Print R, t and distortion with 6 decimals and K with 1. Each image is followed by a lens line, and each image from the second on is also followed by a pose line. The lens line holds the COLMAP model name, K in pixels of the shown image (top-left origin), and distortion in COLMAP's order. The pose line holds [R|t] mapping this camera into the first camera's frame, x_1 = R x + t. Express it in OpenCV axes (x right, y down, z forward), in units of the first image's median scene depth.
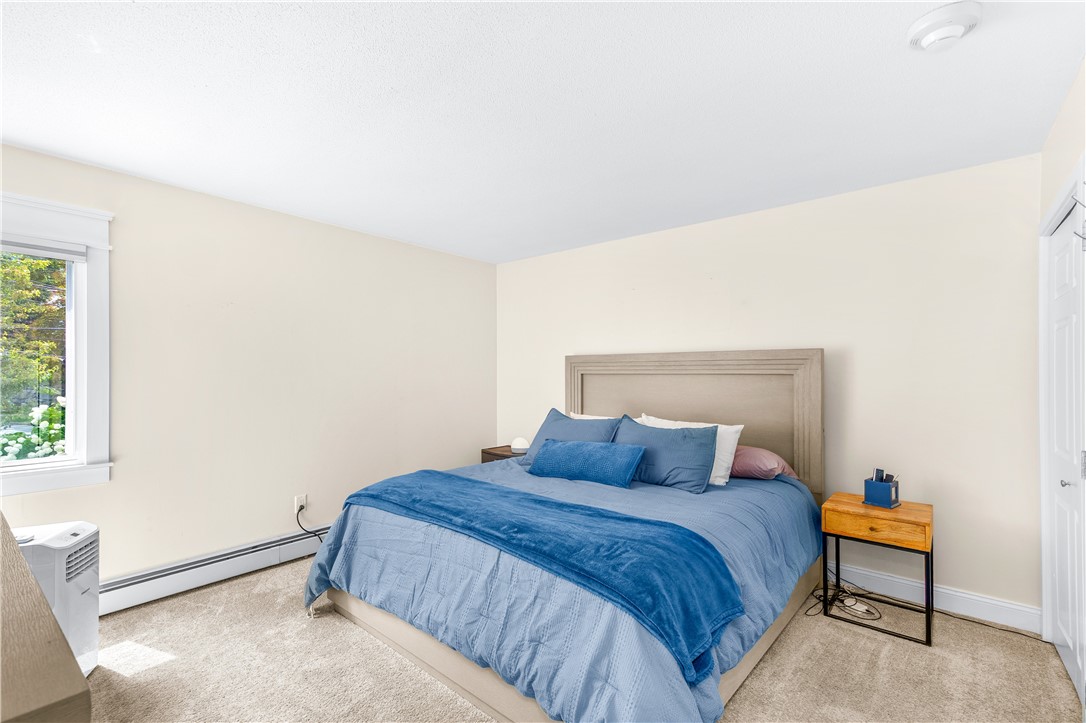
lens RADIAL K [[488.9, 0, 539.5], [0, 488.9, 368.2], [0, 0, 1]] dist [0.024400, 0.000094]
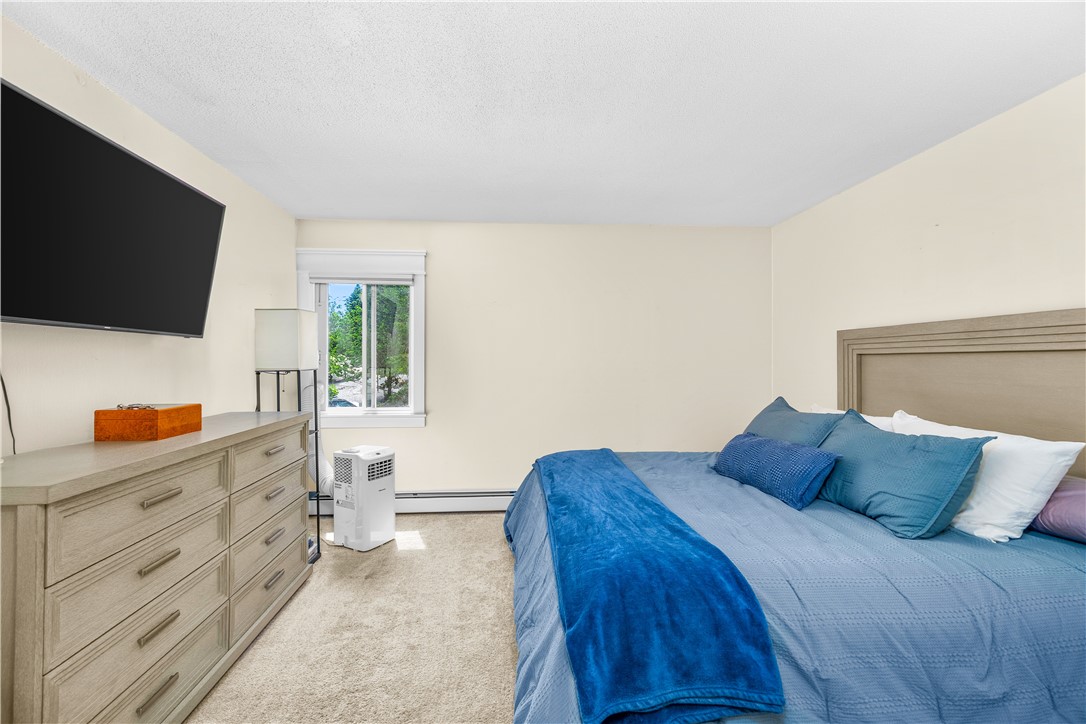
lens RADIAL K [[482.4, 0, 520.5], [0, 482.4, 360.0], [0, 0, 1]] dist [0.013784, -0.000143]
pose [[0.687834, -0.002554, -0.725863, 0.409404], [0.008640, 0.999952, 0.004669, 0.018695], [0.725816, -0.009482, 0.687823, 0.199051]]
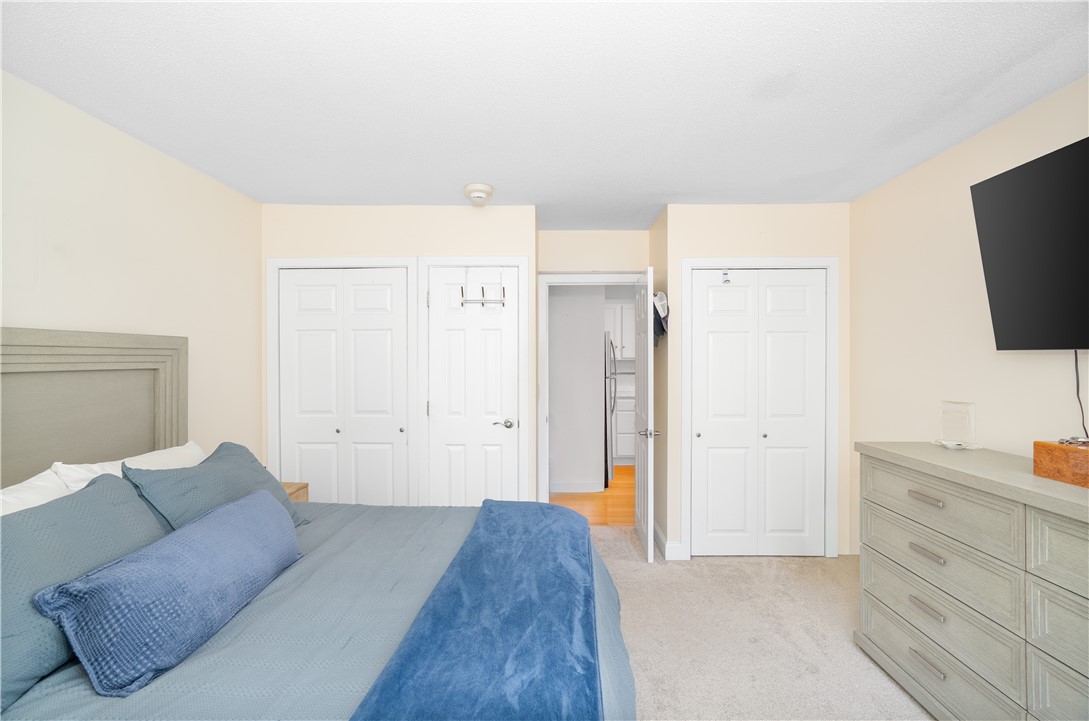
lens RADIAL K [[490.3, 0, 541.0], [0, 490.3, 367.2], [0, 0, 1]] dist [0.024400, 0.000094]
pose [[-0.628536, -0.016290, 0.777610, -0.515078], [-0.009242, 0.999866, 0.013475, -0.006458], [-0.777726, 0.001283, -0.628602, 1.150418]]
